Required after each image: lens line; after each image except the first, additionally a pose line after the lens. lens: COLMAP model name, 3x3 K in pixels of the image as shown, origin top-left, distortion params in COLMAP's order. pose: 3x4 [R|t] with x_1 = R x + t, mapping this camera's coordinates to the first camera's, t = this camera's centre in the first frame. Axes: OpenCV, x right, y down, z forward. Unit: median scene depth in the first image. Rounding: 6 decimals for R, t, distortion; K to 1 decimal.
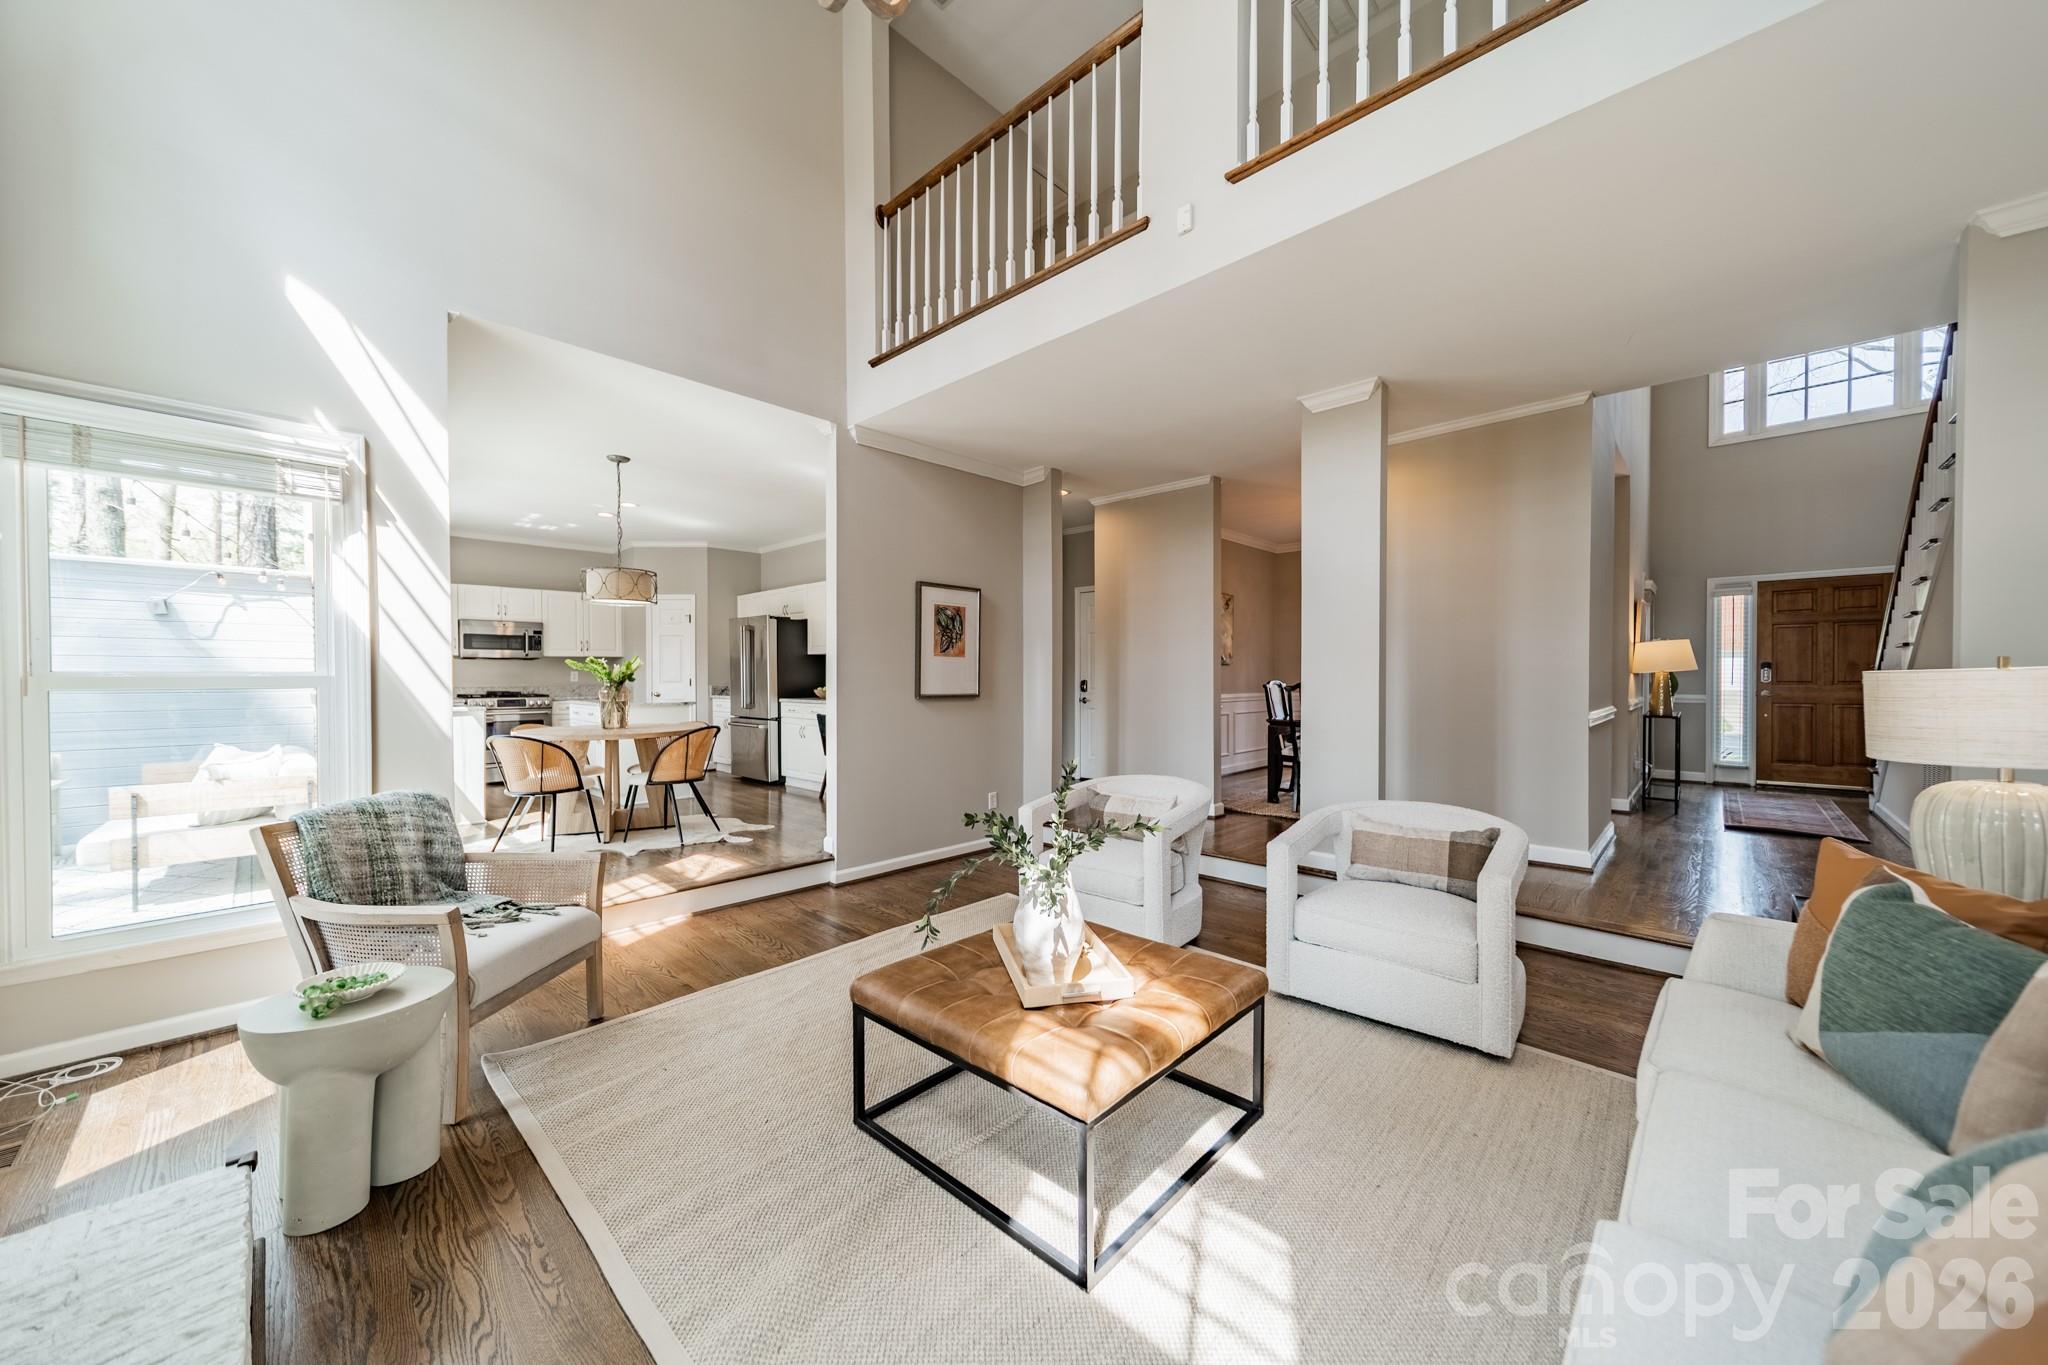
lens RADIAL K [[725.8, 0, 1032.8], [0, 725.8, 678.9], [0, 0, 1]] dist [0.000136, 0.000049]
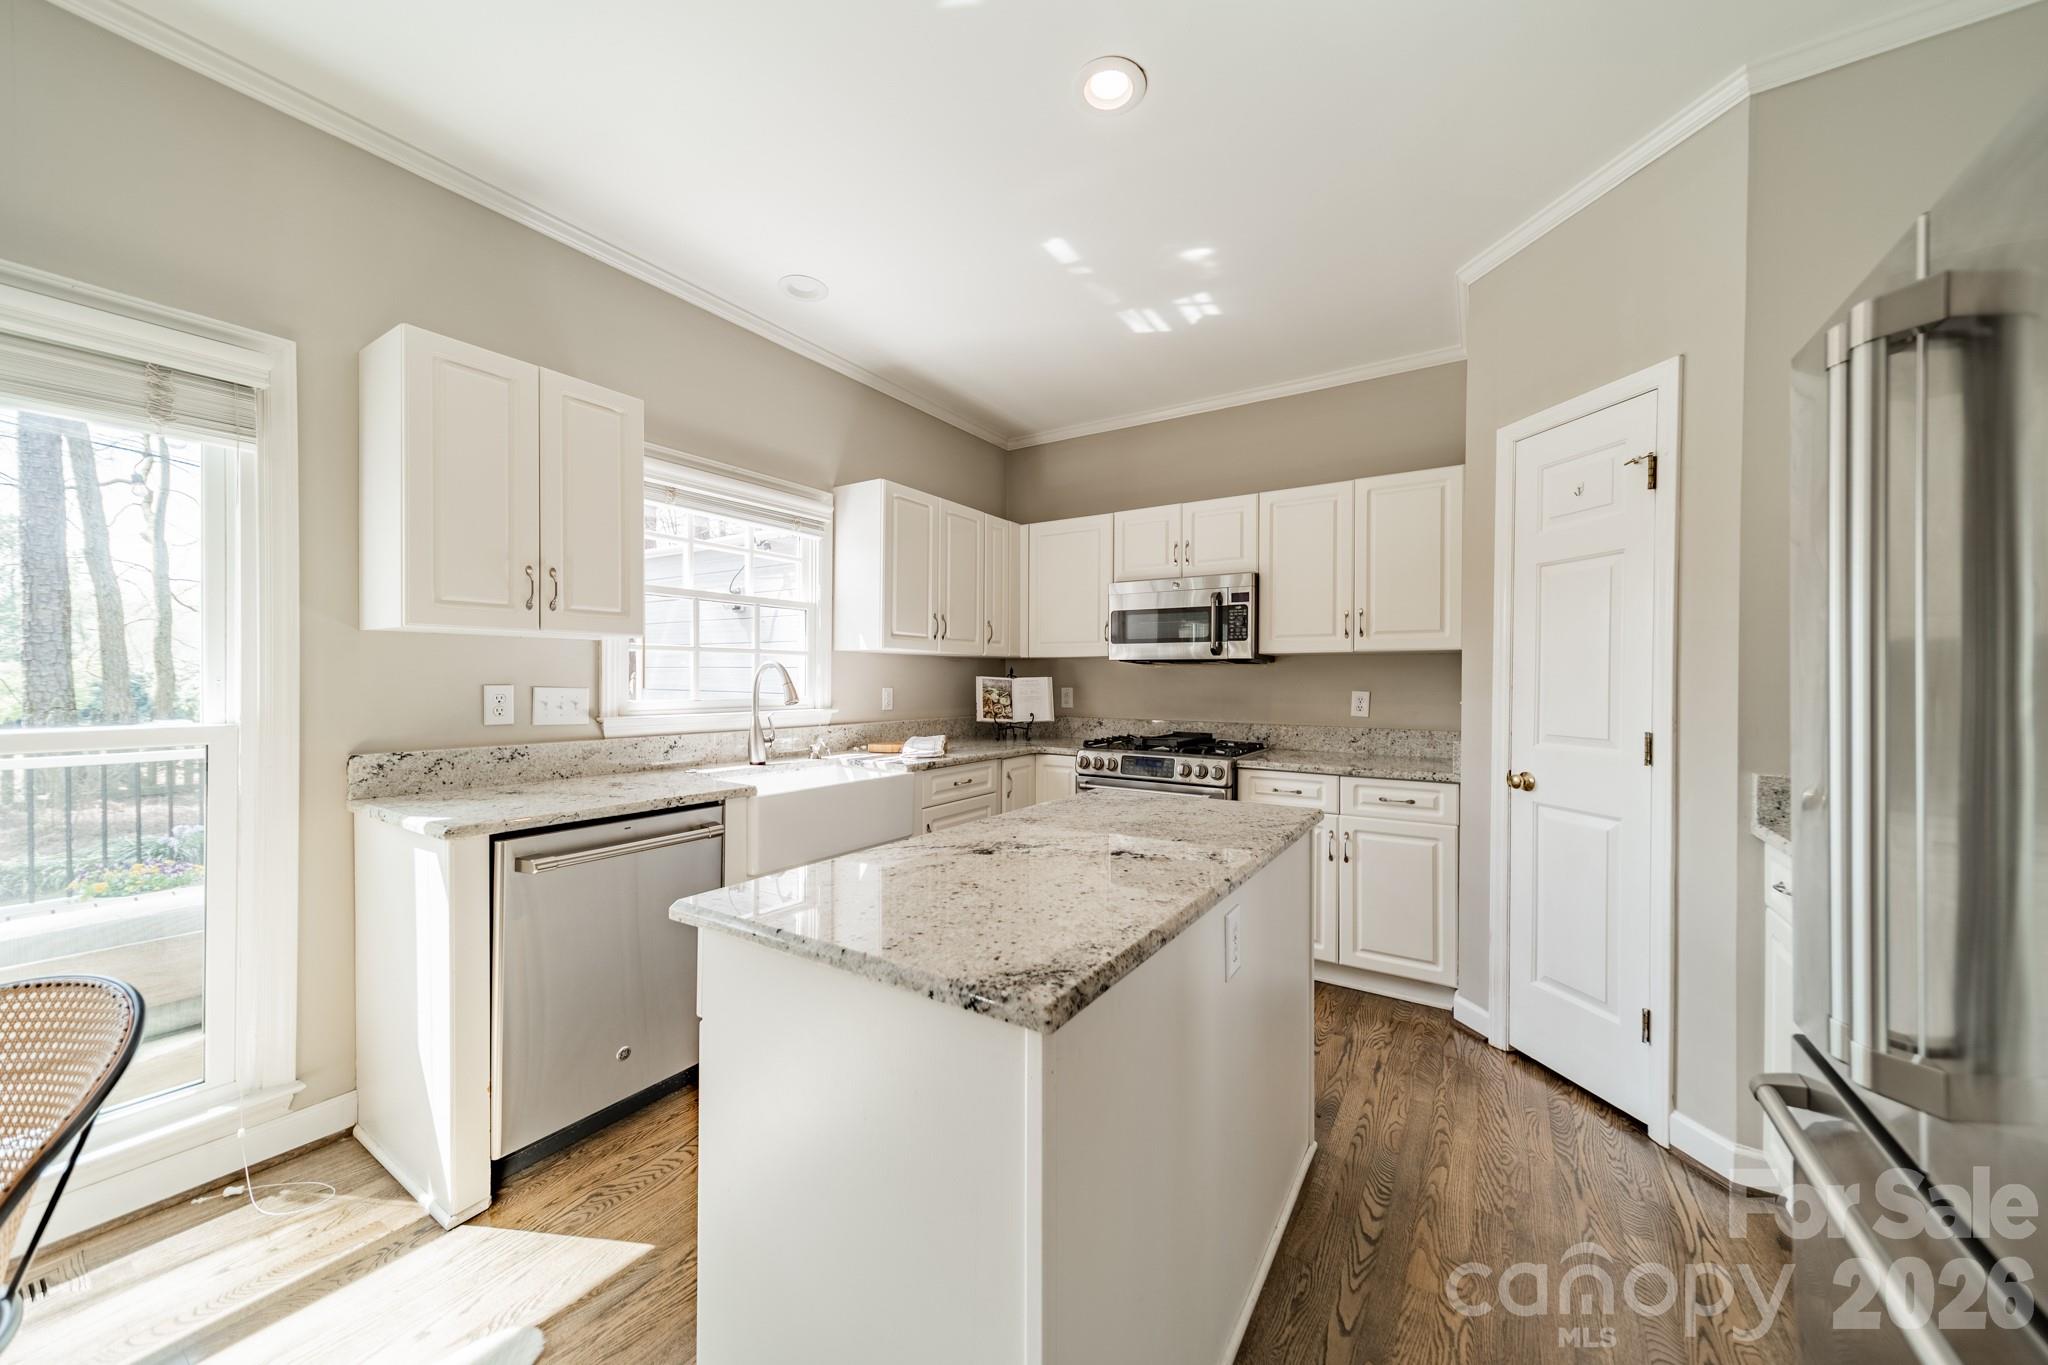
lens RADIAL K [[725.8, 0, 1032.8], [0, 725.8, 678.9], [0, 0, 1]] dist [0.000136, 0.000049]
pose [[0.172403, 0.003891, -0.985019, -0.315634], [-0.012111, 0.999925, 0.001830, -0.017749], [0.984952, 0.011614, 0.172438, 0.863813]]
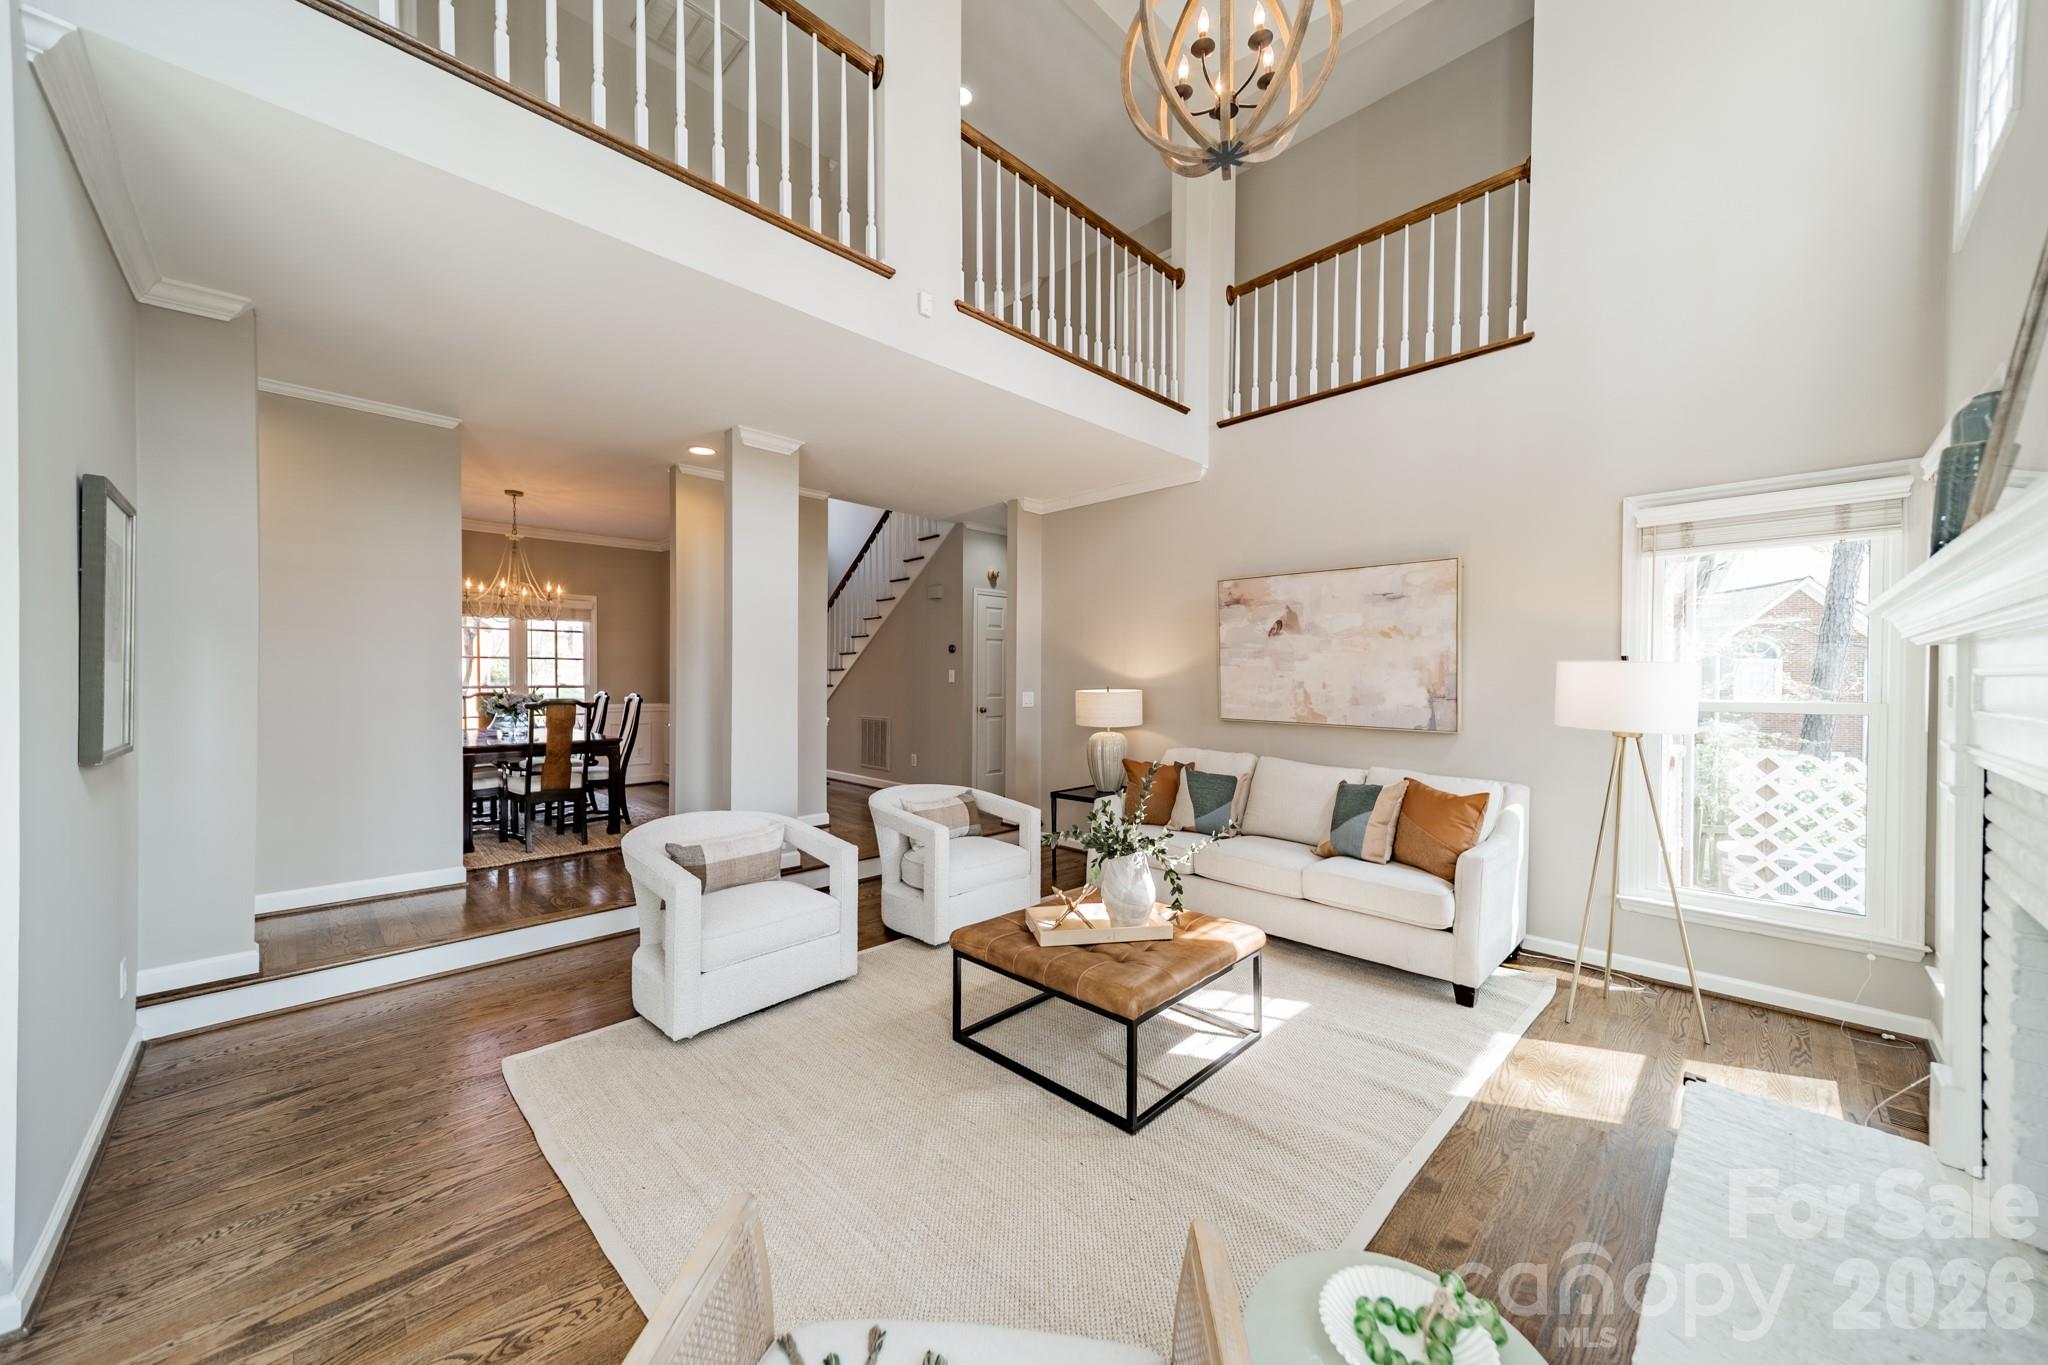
lens RADIAL K [[723.5, 0, 1024.0], [0, 723.5, 682.5], [0, 0, 1]] dist [0.001430, -0.000044]
pose [[0.034697, -0.004835, 0.999386, -0.354264], [-0.001553, 0.999987, 0.004892, -0.014947], [-0.999397, -0.001721, 0.034690, 0.303339]]
